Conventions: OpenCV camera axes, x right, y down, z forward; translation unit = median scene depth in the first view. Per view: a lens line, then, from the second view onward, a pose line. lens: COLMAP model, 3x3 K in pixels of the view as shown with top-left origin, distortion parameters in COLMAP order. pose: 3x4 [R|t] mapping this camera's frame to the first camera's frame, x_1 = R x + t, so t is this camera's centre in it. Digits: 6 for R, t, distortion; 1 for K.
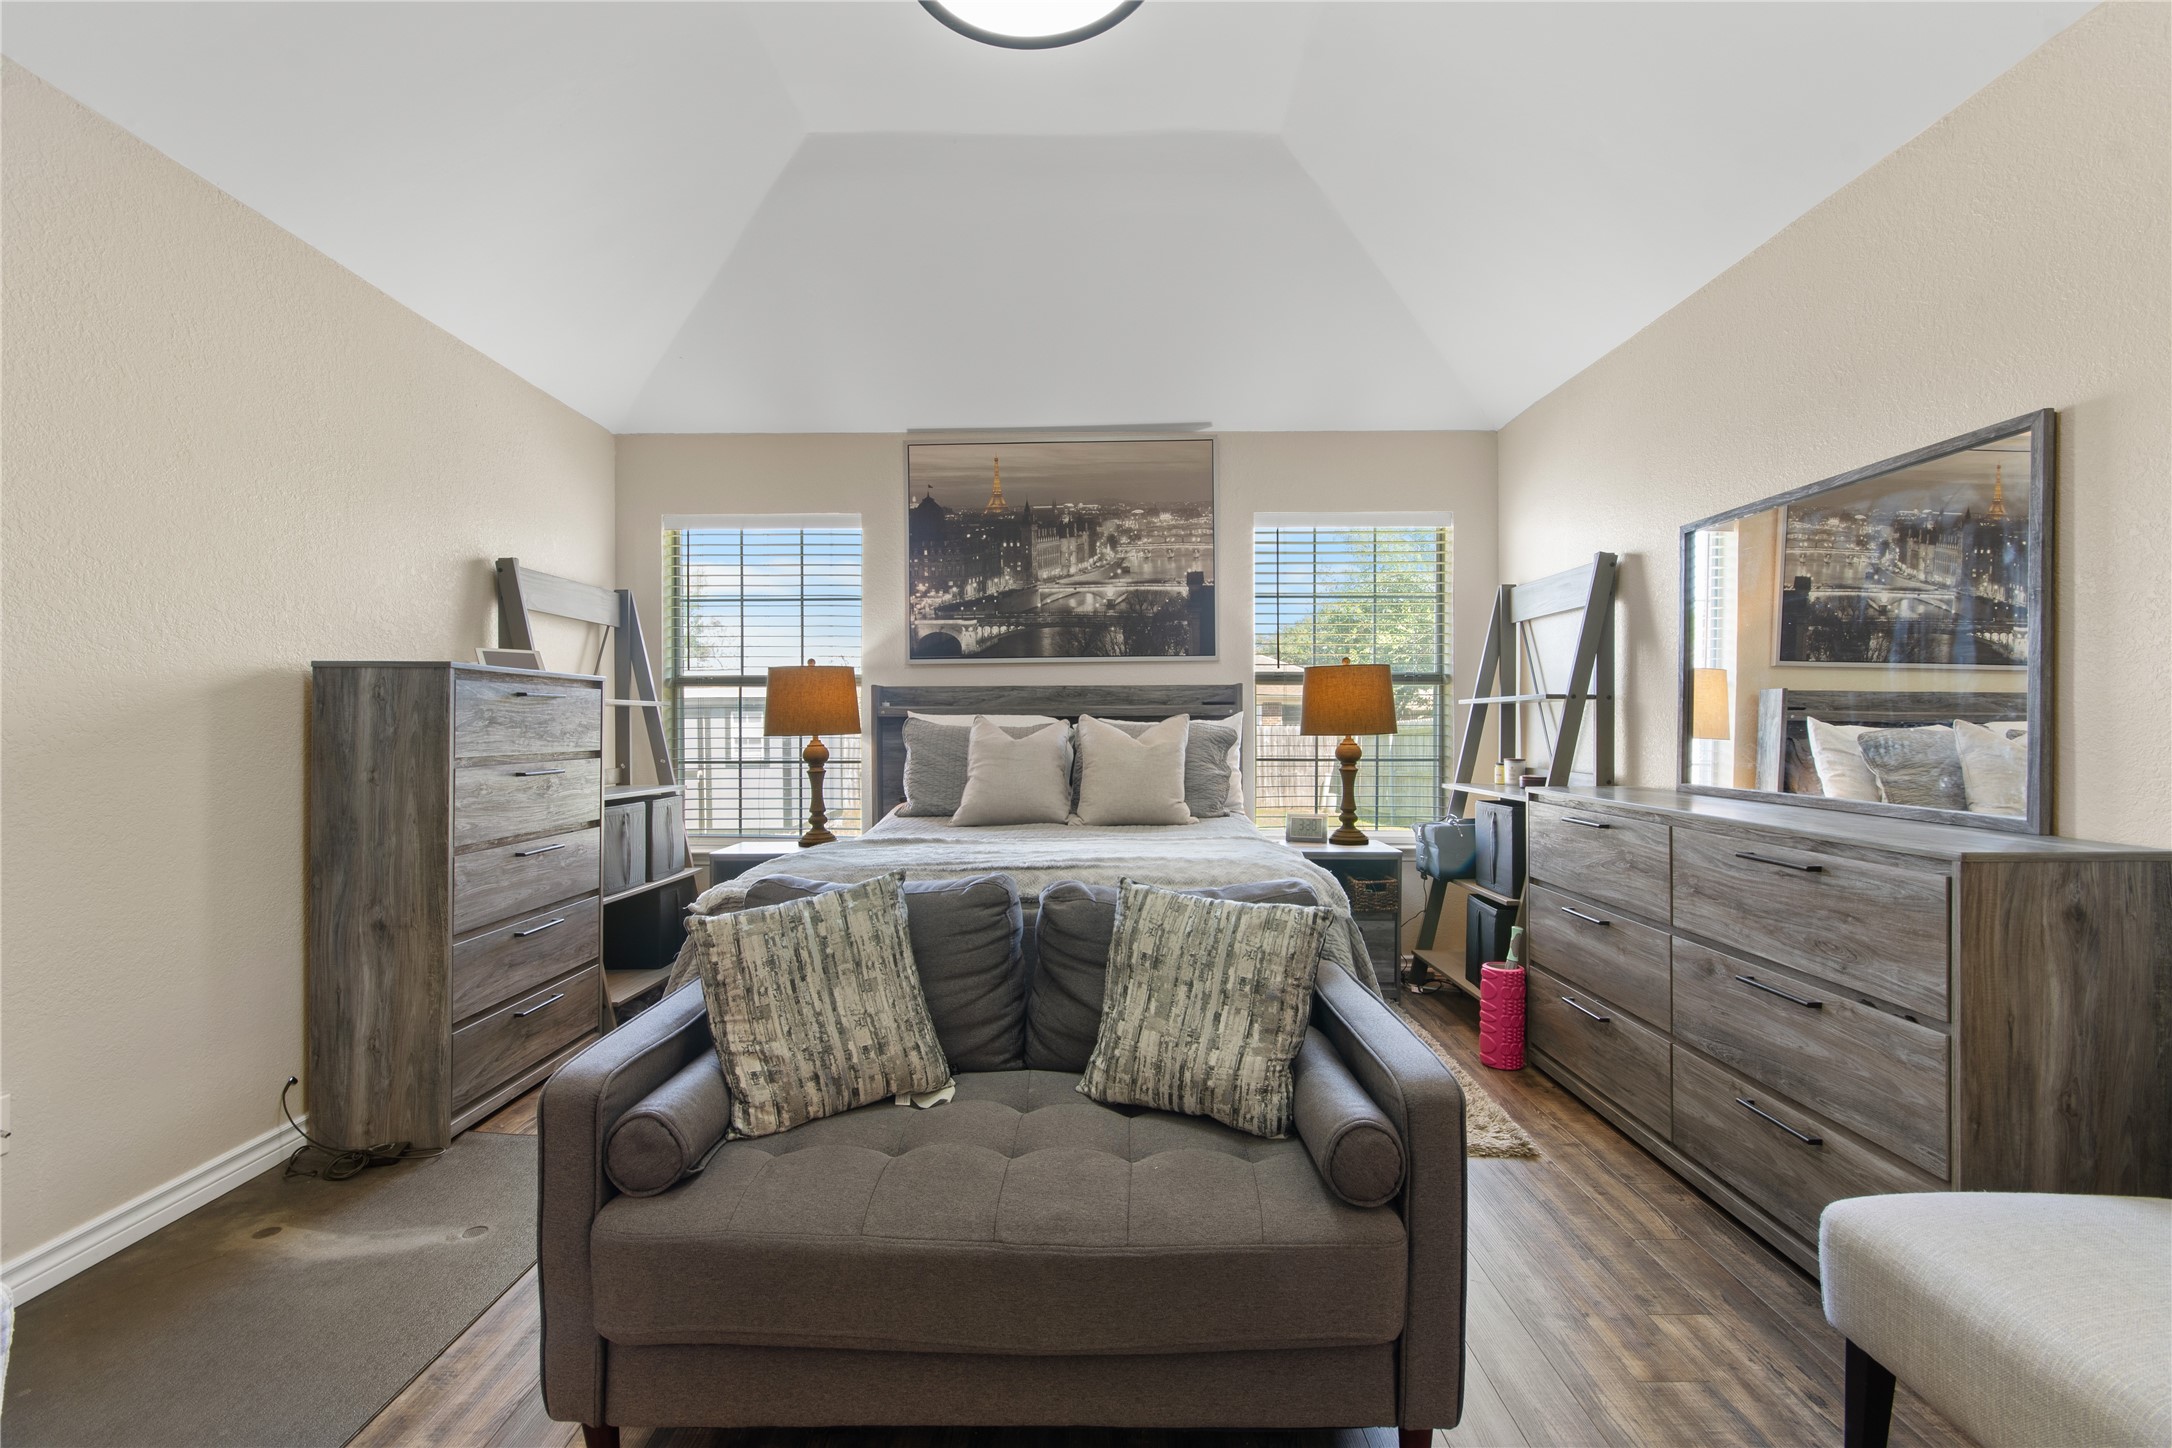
lens RADIAL K [[954.3, 0, 1086.4], [0, 954.3, 735.0], [0, 0, 1]] dist [0.001897, 0.000874]
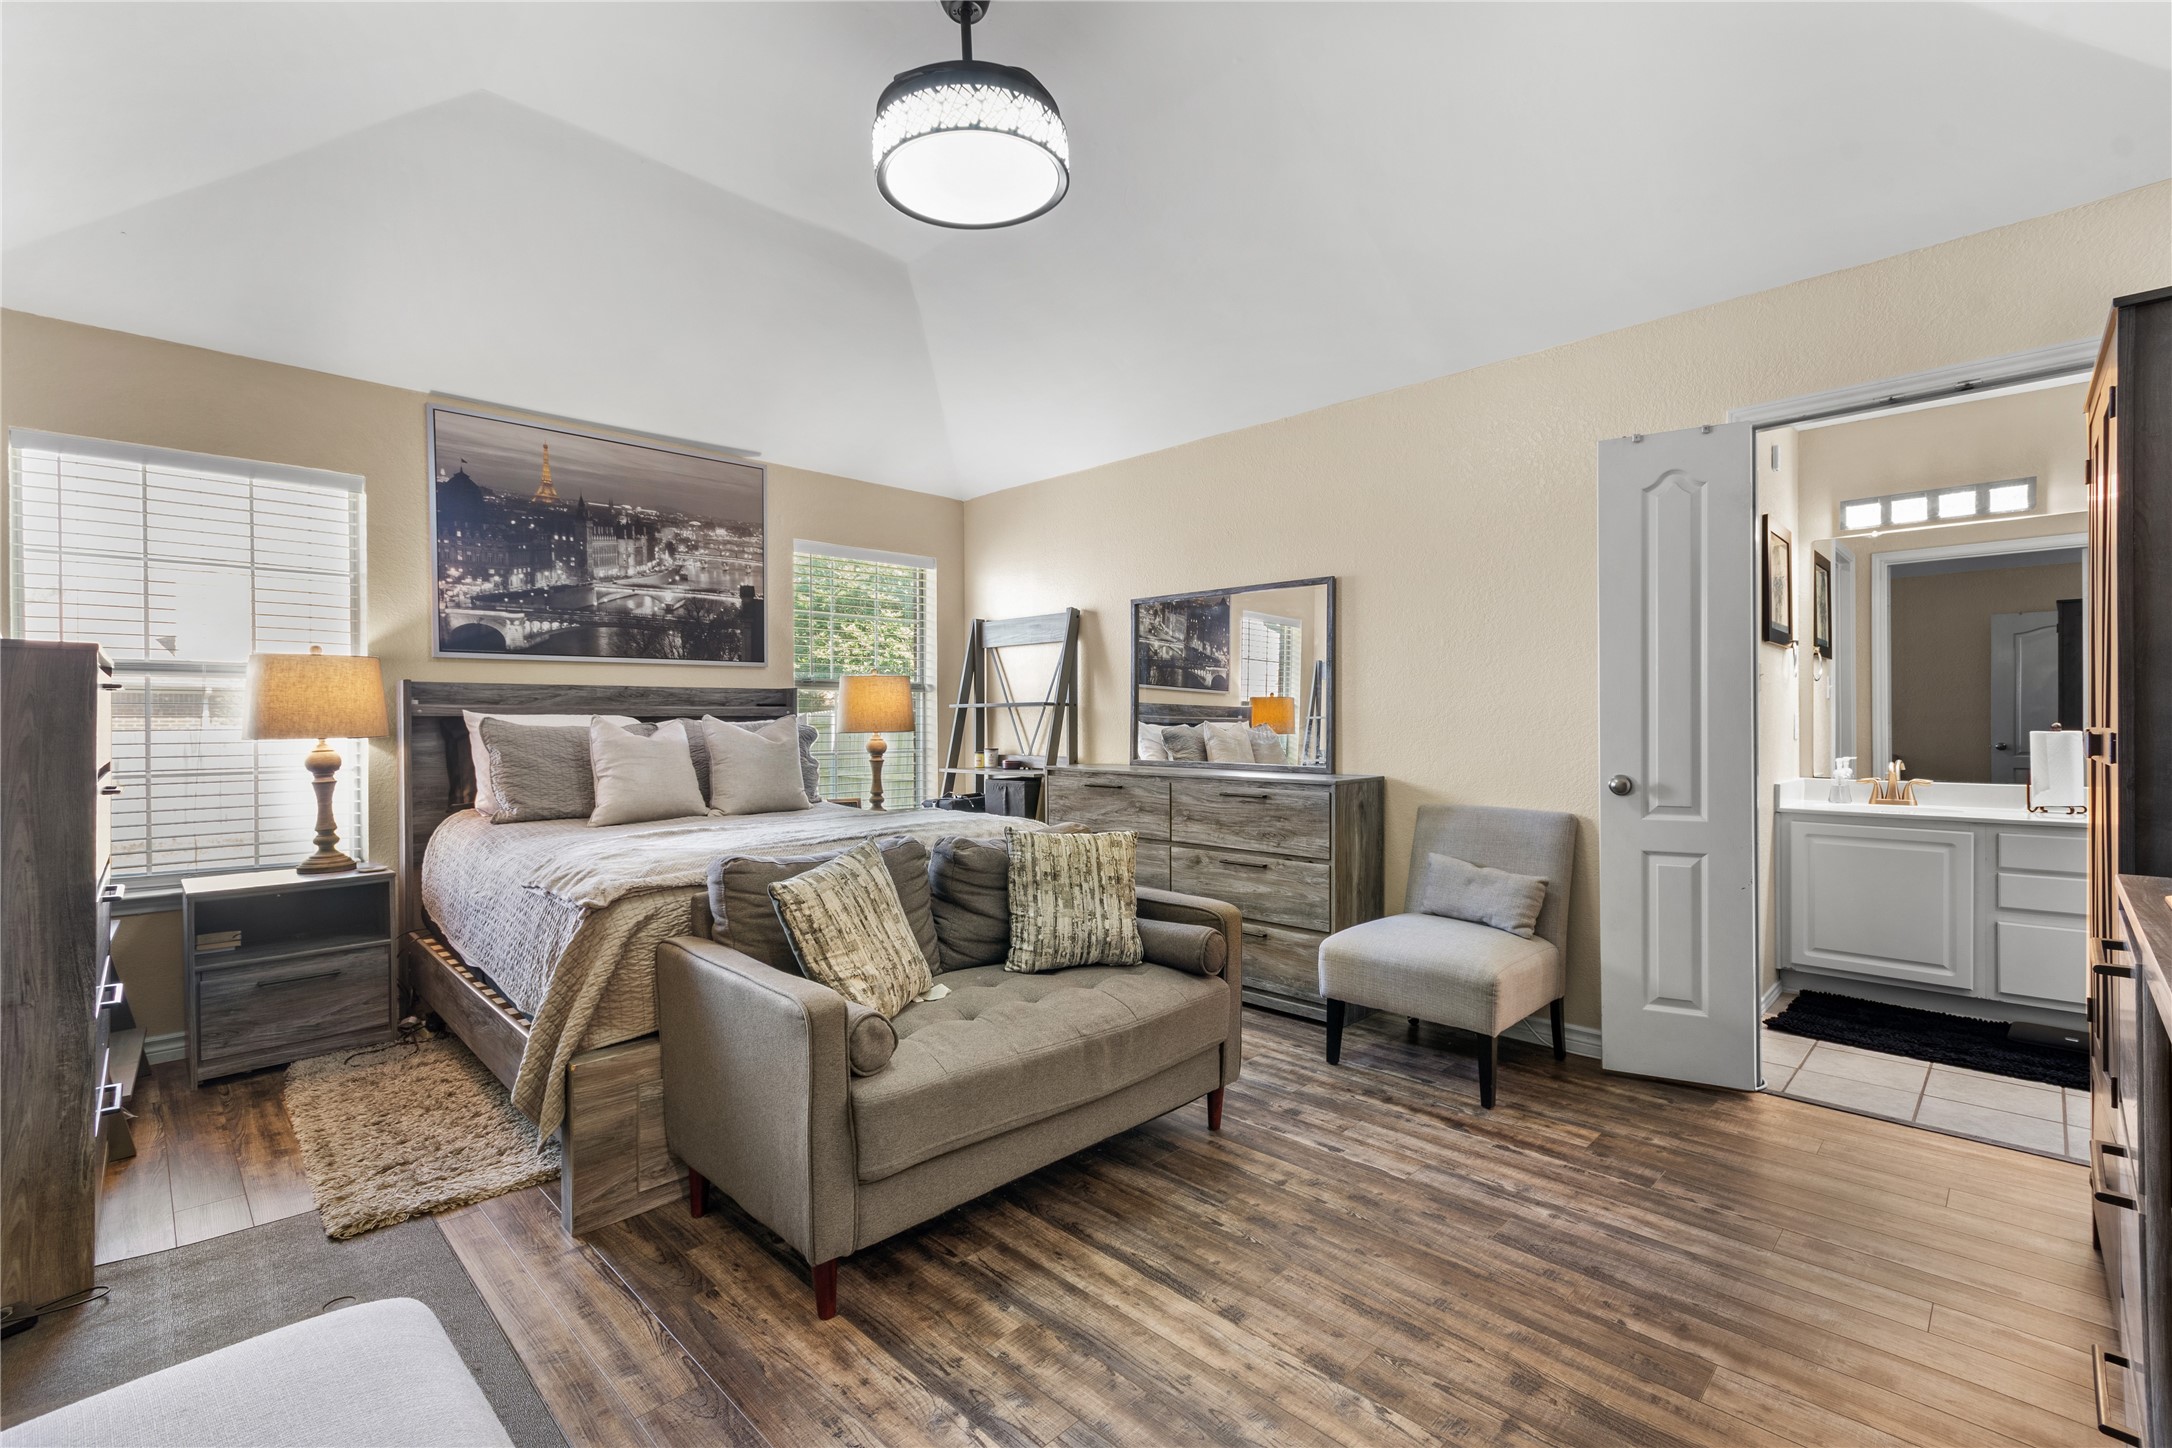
lens RADIAL K [[951.1, 0, 1085.2], [0, 951.1, 742.1], [0, 0, 1]] dist [0.001093, 0.000270]
pose [[0.705409, -0.015965, 0.708621, -0.405560], [0.010821, 0.999872, 0.011755, 0.000815], [-0.708718, -0.000624, 0.705492, -0.052873]]
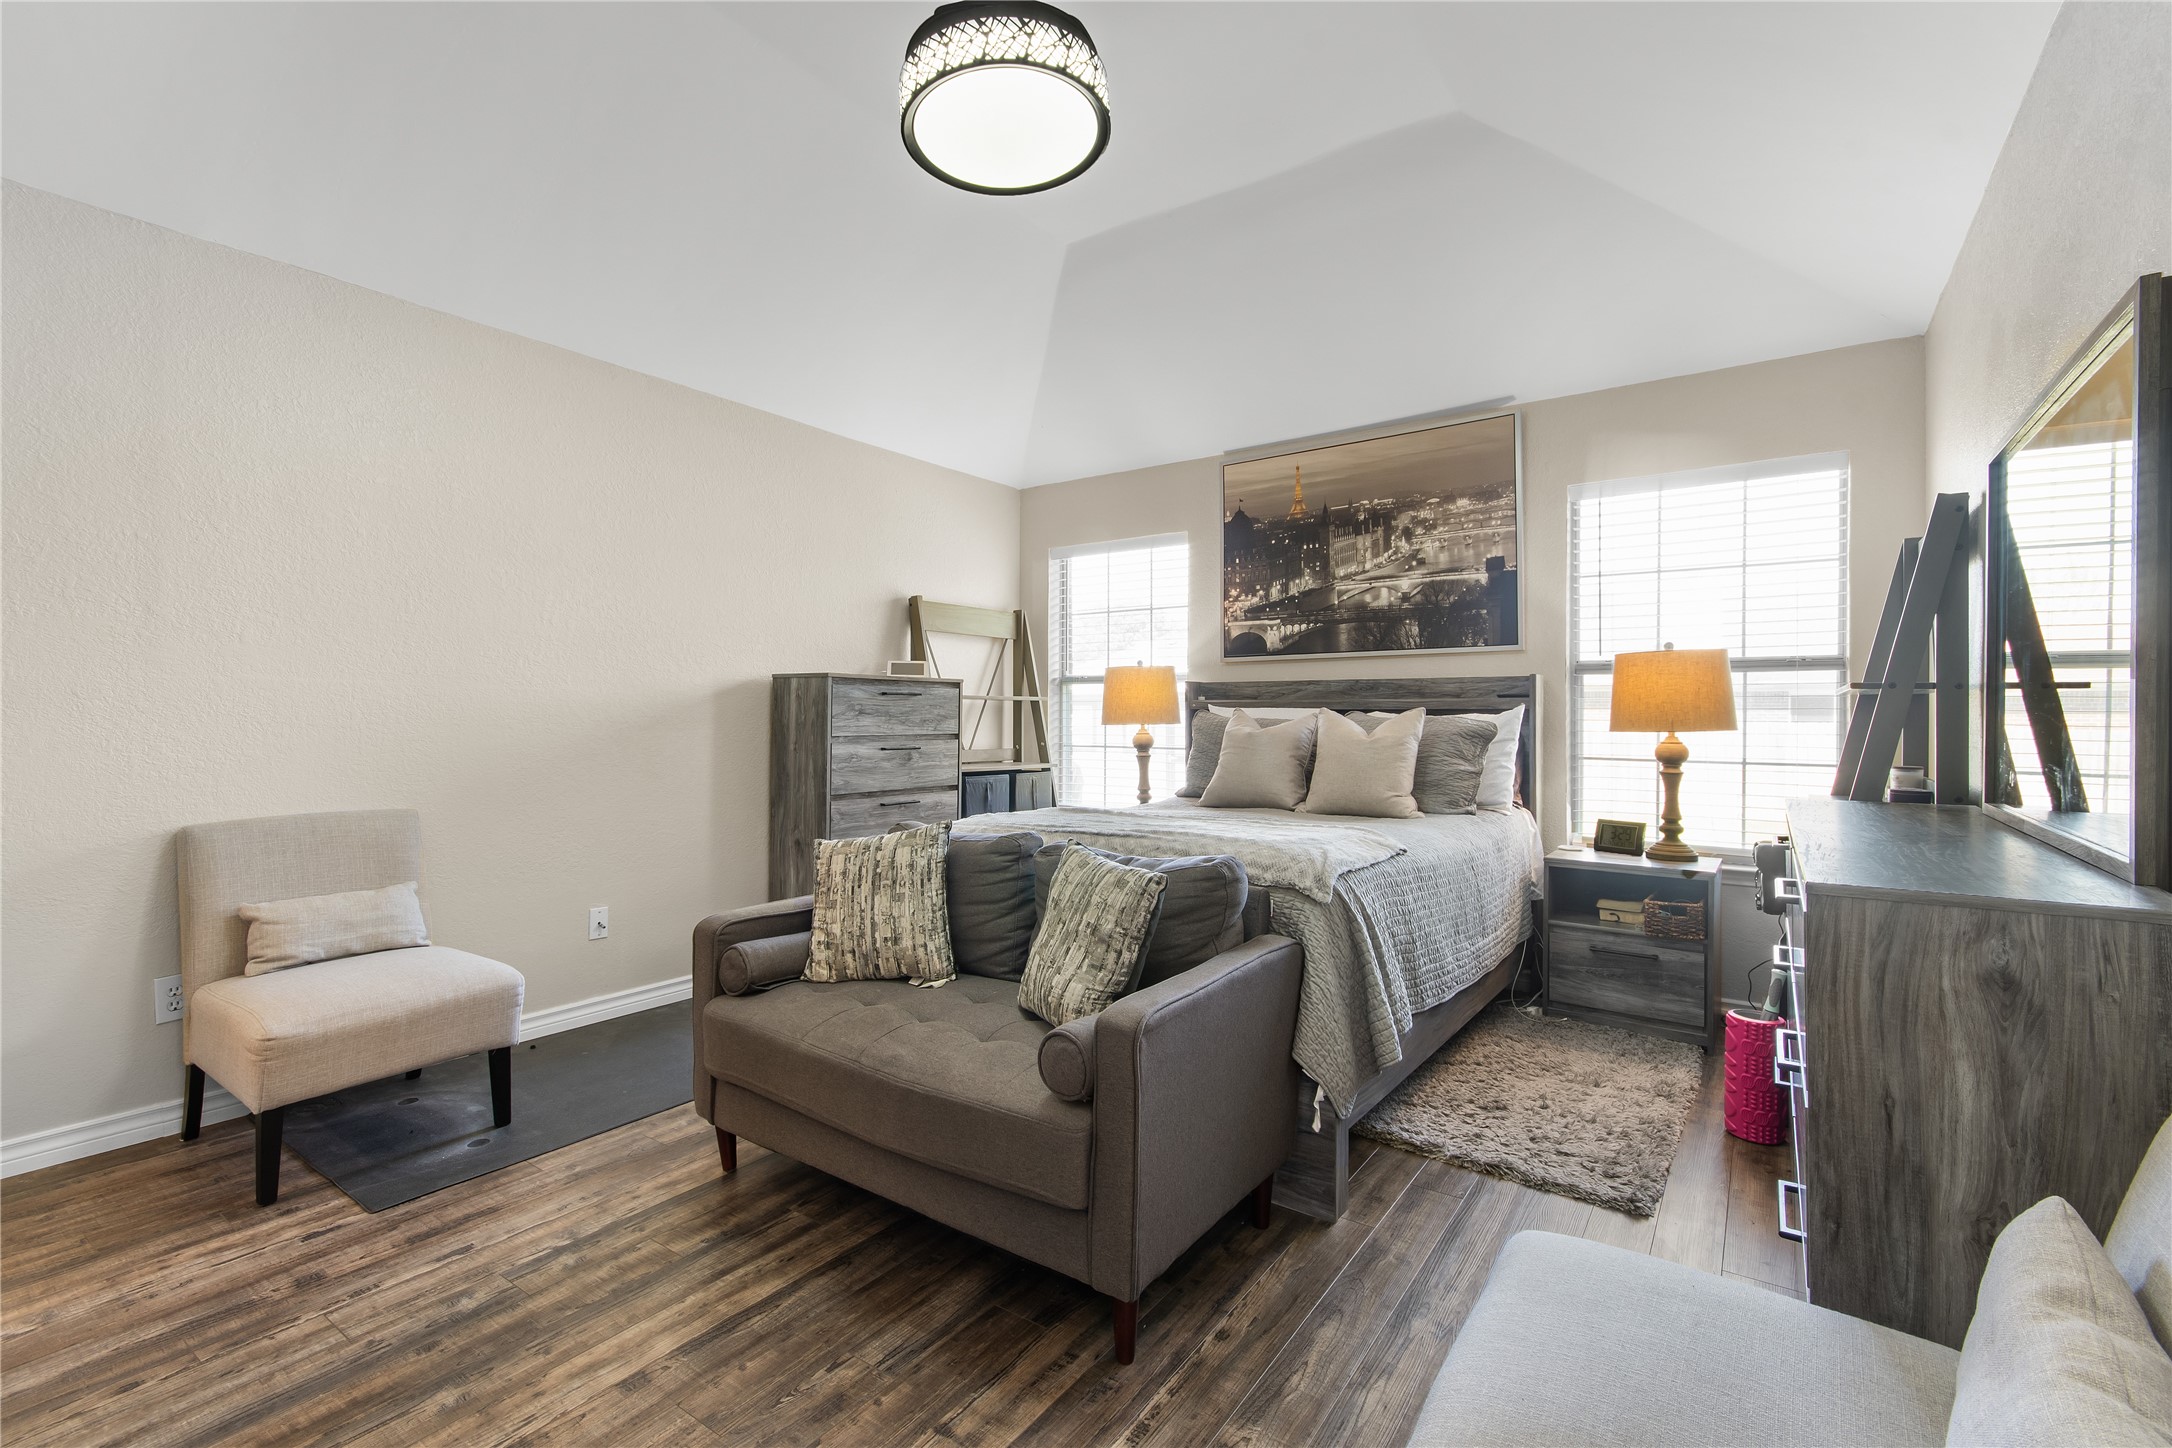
lens RADIAL K [[963.7, 0, 1087.7], [0, 963.7, 716.7], [0, 0, 1]] dist [0.003174, 0.000167]
pose [[0.817899, 0.007559, -0.575313, 0.345716], [-0.013354, 0.999894, -0.005848, -0.002022], [0.575207, 0.012466, 0.817913, -0.010789]]
